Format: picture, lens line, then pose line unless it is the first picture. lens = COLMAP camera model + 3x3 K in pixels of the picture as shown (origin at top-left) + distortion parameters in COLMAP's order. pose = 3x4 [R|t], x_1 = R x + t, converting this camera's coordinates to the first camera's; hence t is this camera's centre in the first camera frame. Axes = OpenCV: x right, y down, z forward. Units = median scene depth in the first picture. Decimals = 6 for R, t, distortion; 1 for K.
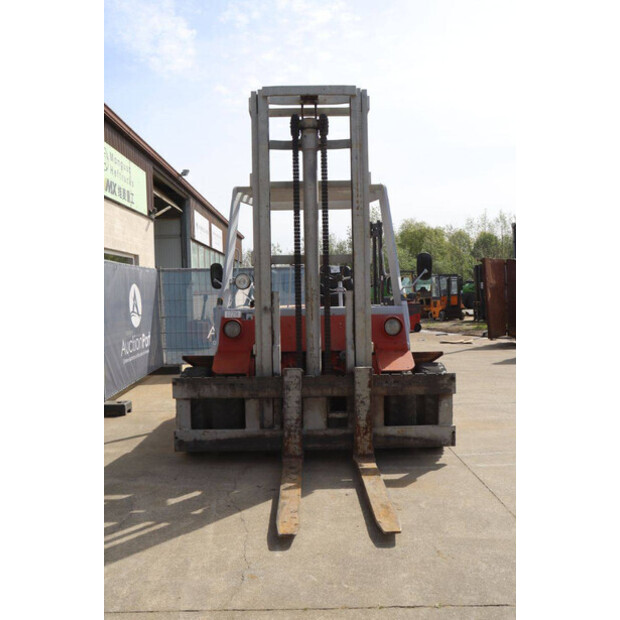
lens RADIAL K [[575.4, 0, 310.4], [0, 575.4, 308.1], [0, 0, 1]] dist [-0.080974, 0.000000]
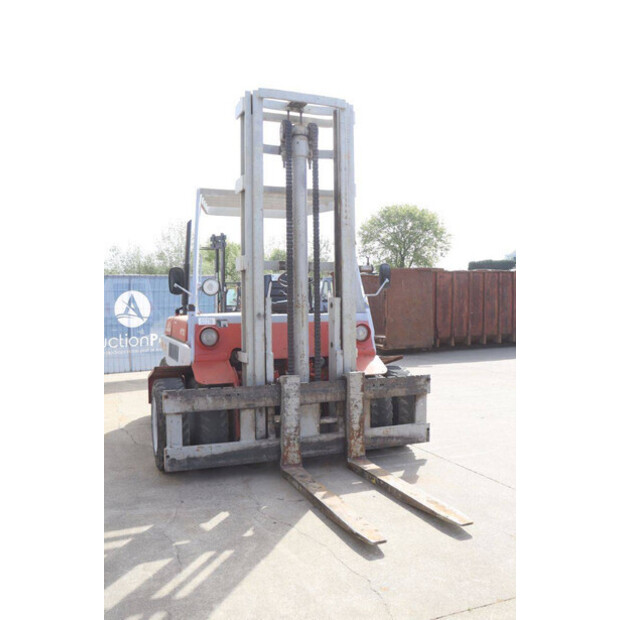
lens RADIAL K [[549.4, 0, 309.3], [0, 549.4, 308.2], [0, 0, 1]] dist [-0.109049, 0.084909]
pose [[0.934738, 0.006556, 0.355278, -0.331746], [0.000715, 0.999793, -0.020332, 0.008247], [-0.355337, 0.019259, 0.934540, 0.107624]]
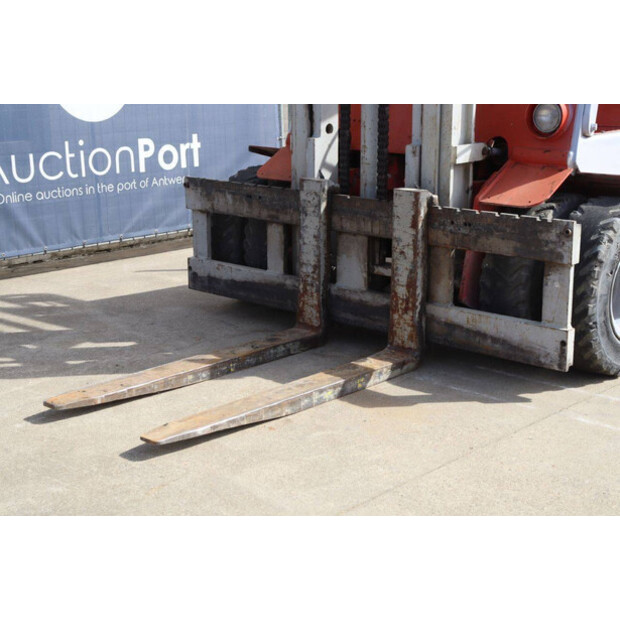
lens RADIAL K [[1096.9, 0, 312.3], [0, 1096.9, 300.6], [0, 0, 1]] dist [0.175650, 0.000000]
pose [[0.720862, 0.170193, -0.671858, 0.726398], [-0.024374, 0.975007, 0.220834, -0.020193], [0.692650, -0.142815, 0.706993, 0.192379]]
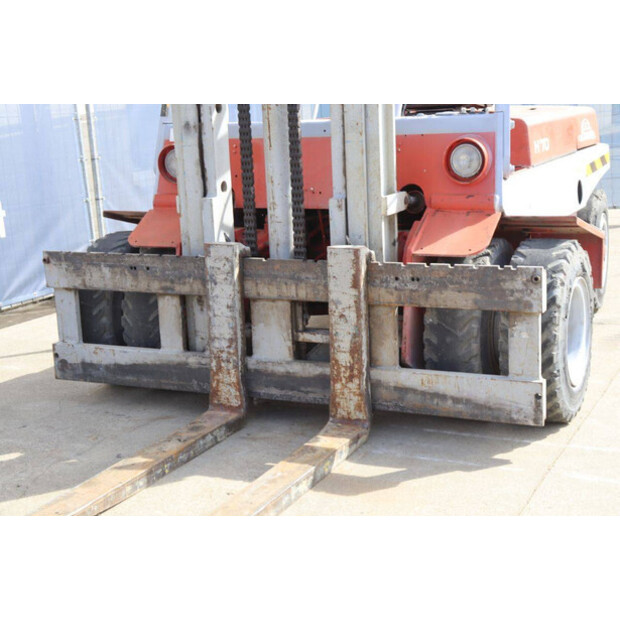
lens RADIAL K [[1067.4, 0, 315.3], [0, 1067.4, 295.0], [0, 0, 1]] dist [0.142606, 0.000000]
pose [[0.894266, 0.062116, -0.443204, 0.470481], [0.018328, 0.984407, 0.174948, -0.016113], [0.447161, -0.164573, 0.879183, 0.176593]]
